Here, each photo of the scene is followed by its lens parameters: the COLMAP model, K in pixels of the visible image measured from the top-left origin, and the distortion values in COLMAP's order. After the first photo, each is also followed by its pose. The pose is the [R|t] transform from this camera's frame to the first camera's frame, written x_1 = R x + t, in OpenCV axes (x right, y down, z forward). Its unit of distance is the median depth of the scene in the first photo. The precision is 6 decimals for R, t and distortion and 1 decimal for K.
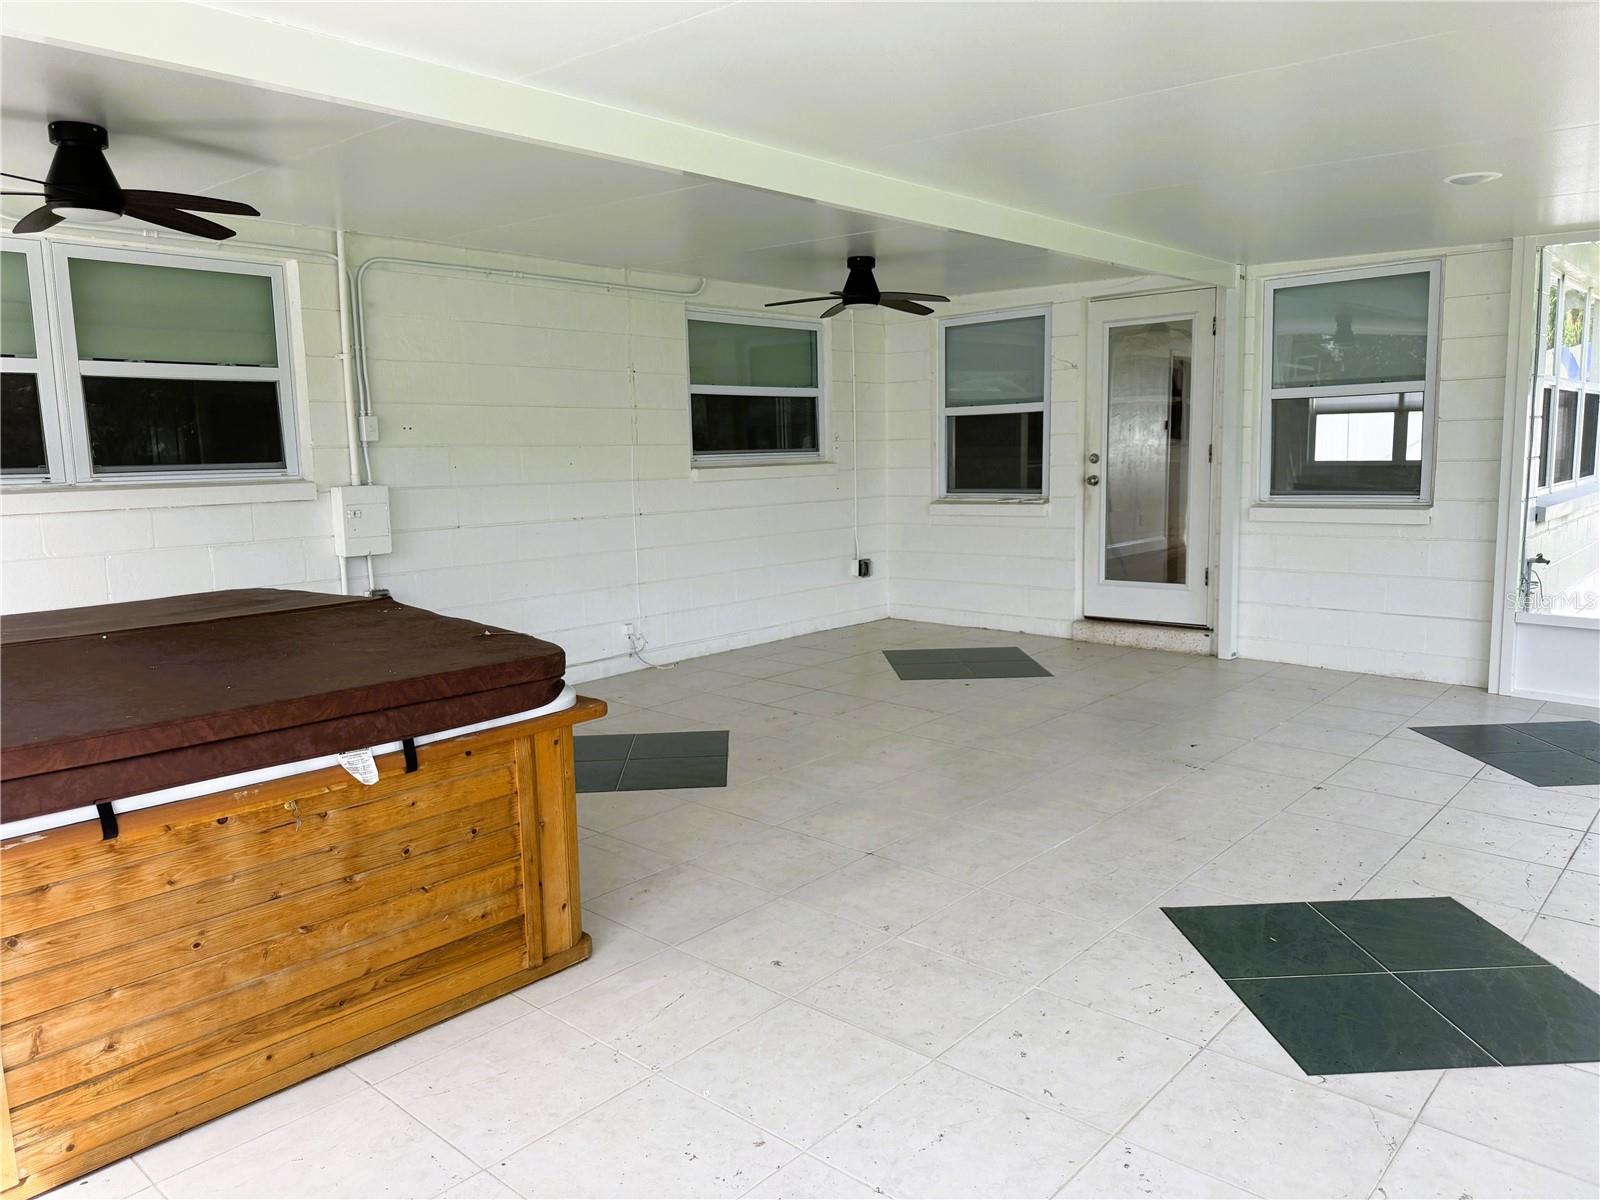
lens RADIAL K [[1147.2, 0, 803.8], [0, 1147.2, 595.8], [0, 0, 1]] dist [0.041021, -0.044413]
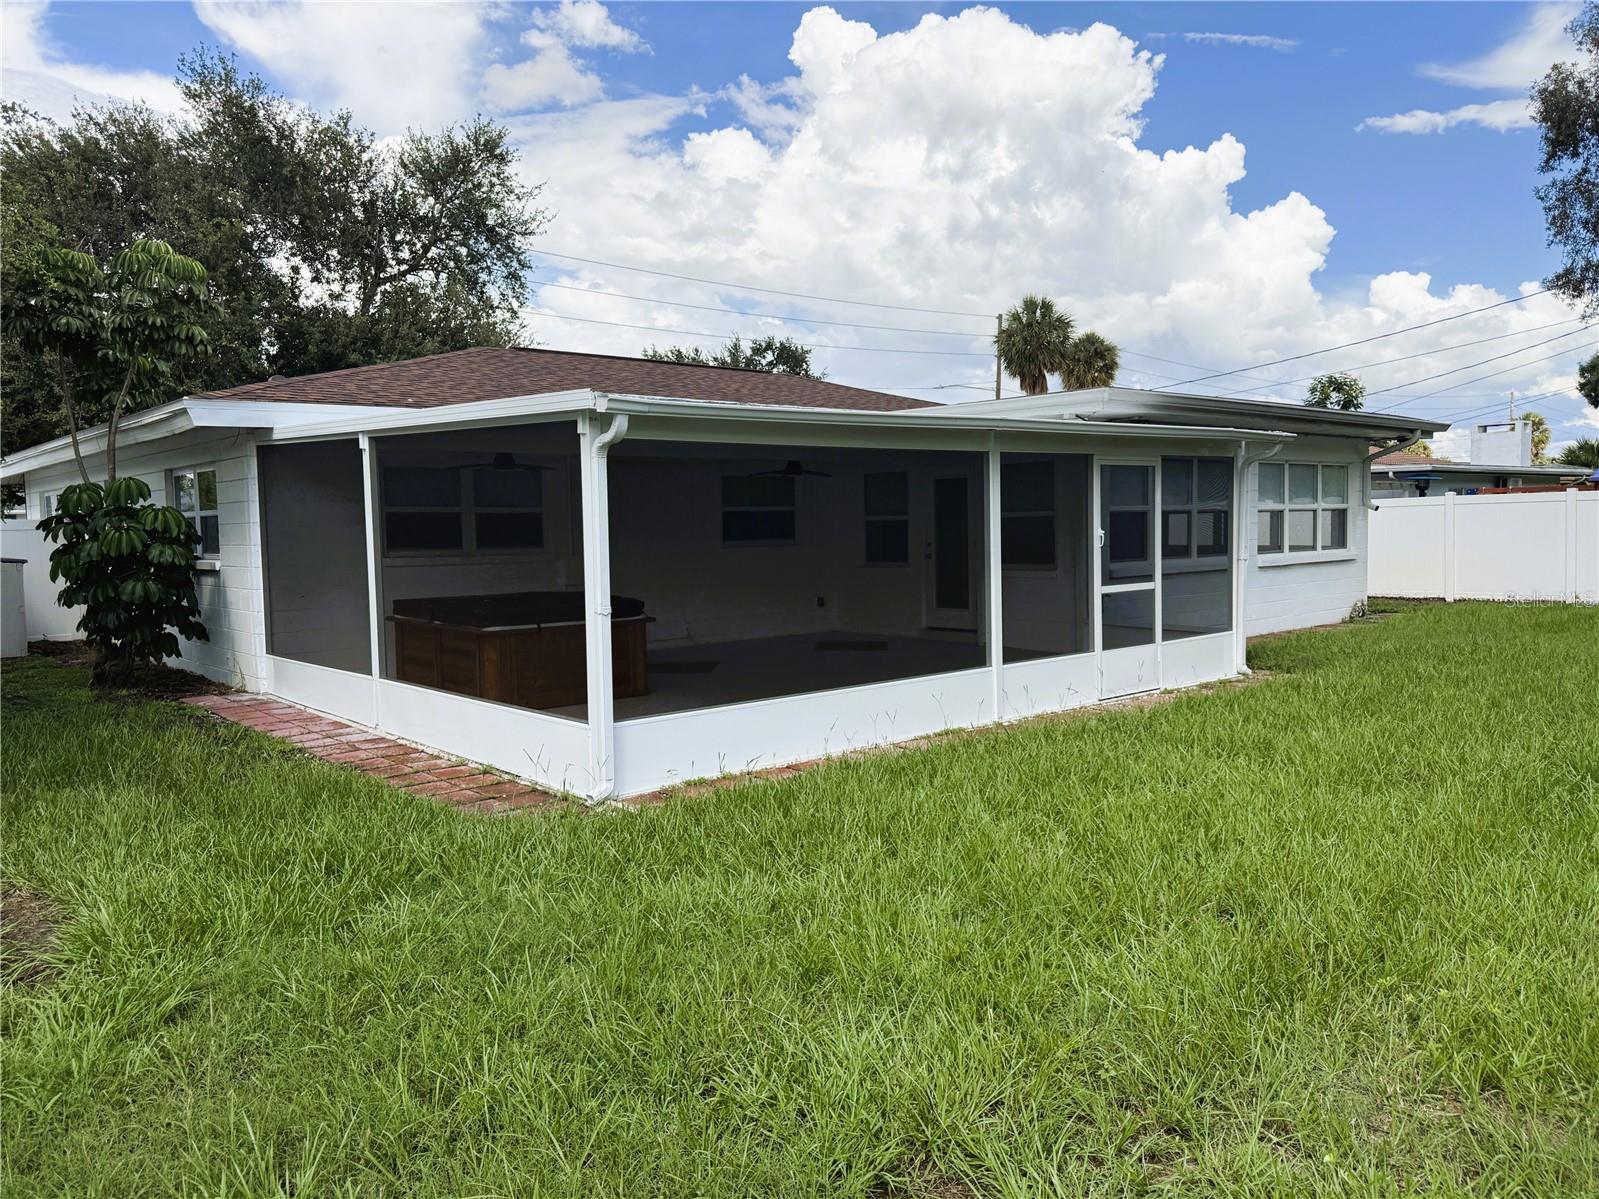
lens RADIAL K [[1146.5, 0, 804.2], [0, 1146.5, 601.2], [0, 0, 1]] dist [0.041021, -0.044413]
pose [[0.994169, 0.013023, -0.107046, 0.263360], [-0.019482, 0.998037, -0.059515, 0.098999], [0.106061, 0.061254, 0.992471, -0.975787]]
